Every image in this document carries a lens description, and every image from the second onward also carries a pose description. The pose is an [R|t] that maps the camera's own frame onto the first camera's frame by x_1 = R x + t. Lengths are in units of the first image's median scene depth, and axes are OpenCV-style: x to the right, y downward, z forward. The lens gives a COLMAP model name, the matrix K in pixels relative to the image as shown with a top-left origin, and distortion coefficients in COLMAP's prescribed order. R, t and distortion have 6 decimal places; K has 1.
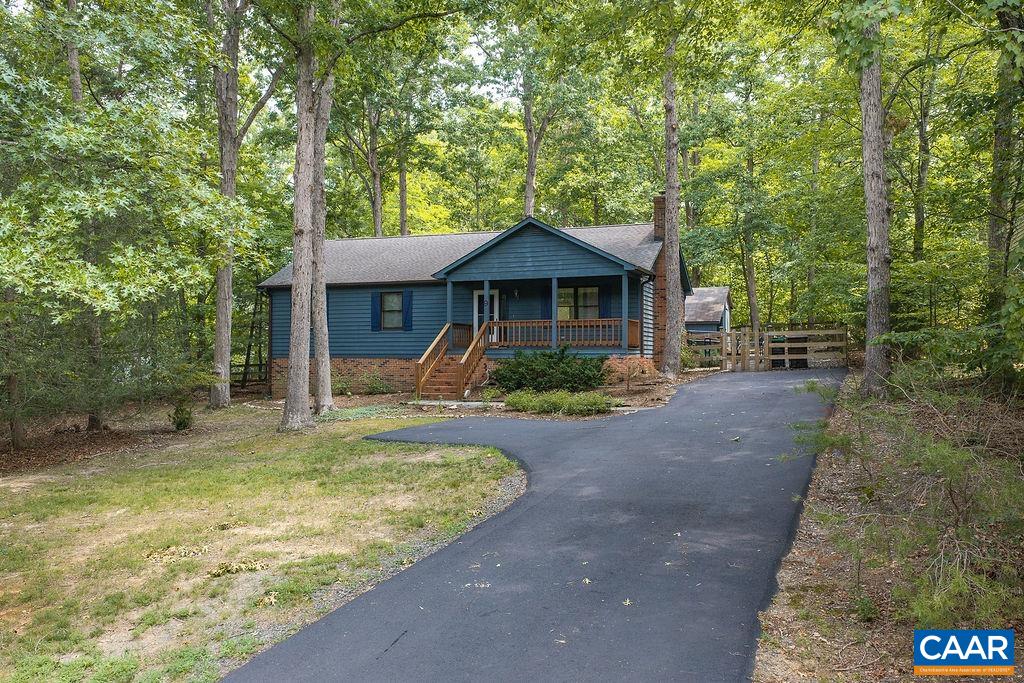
lens RADIAL K [[849.9, 0, 512.0], [0, 849.9, 341.5], [0, 0, 1]] dist [0.012571, -0.021964]
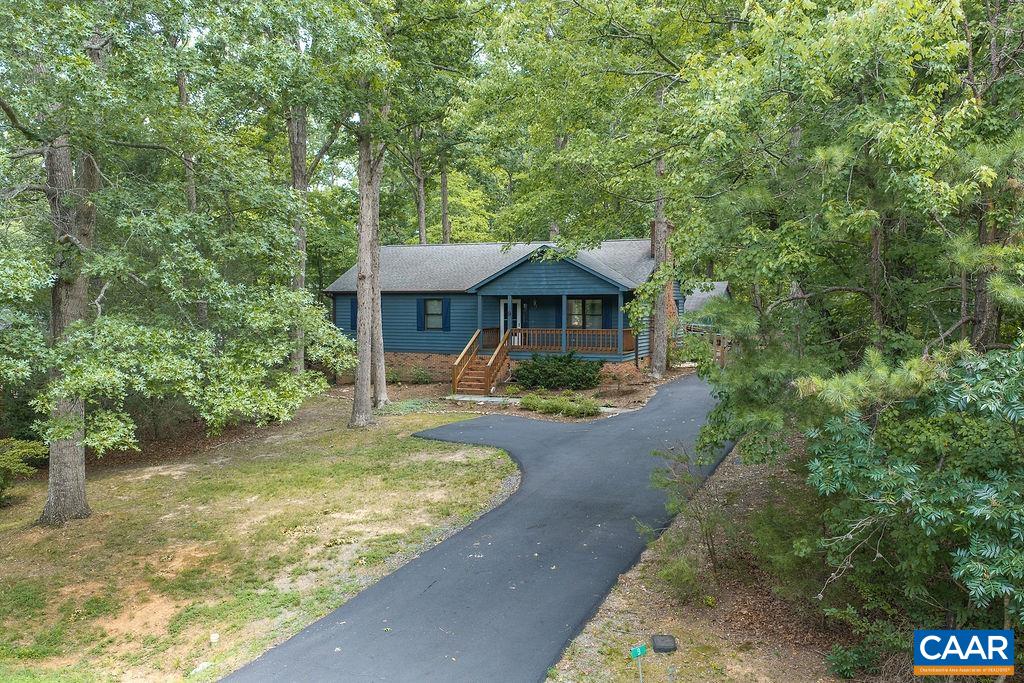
lens RADIAL K [[849.9, 0, 512.0], [0, 849.9, 341.5], [0, 0, 1]] dist [0.012571, -0.021964]
pose [[0.998567, 0.002178, -0.053466, 0.039486], [0.001303, 0.997885, 0.064985, -0.085774], [0.053495, -0.064961, 0.996453, -0.230342]]
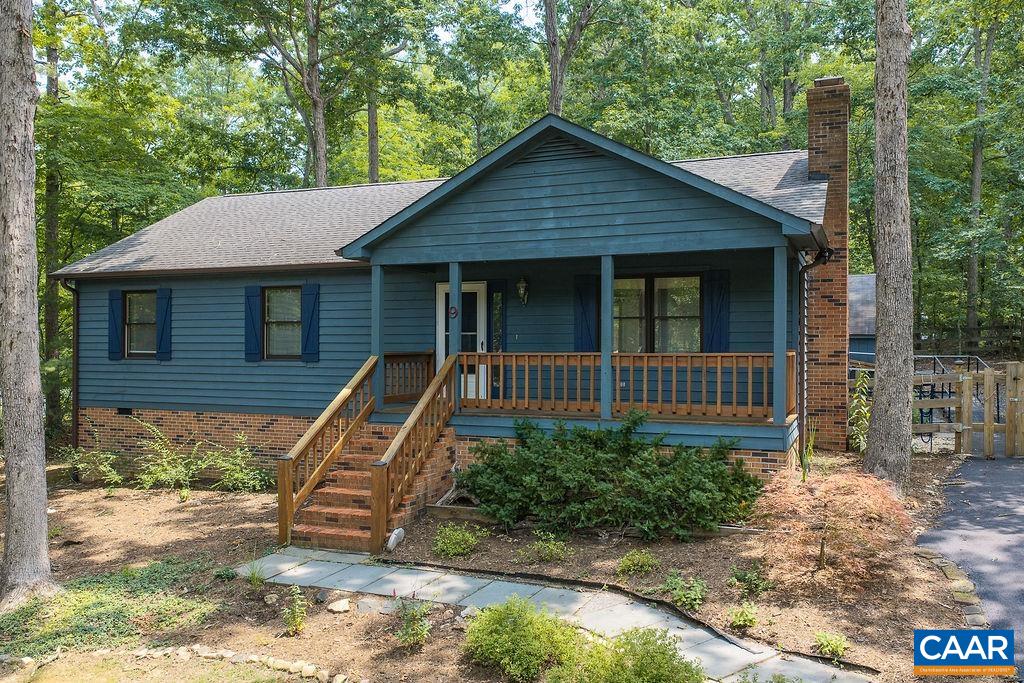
lens RADIAL K [[849.9, 0, 512.0], [0, 849.9, 341.5], [0, 0, 1]] dist [0.012571, -0.021964]
pose [[0.999588, 0.000501, -0.028708, 0.013794], [-0.000047, 0.999875, 0.015814, -0.037265], [0.028713, -0.015807, 0.999463, 0.554092]]
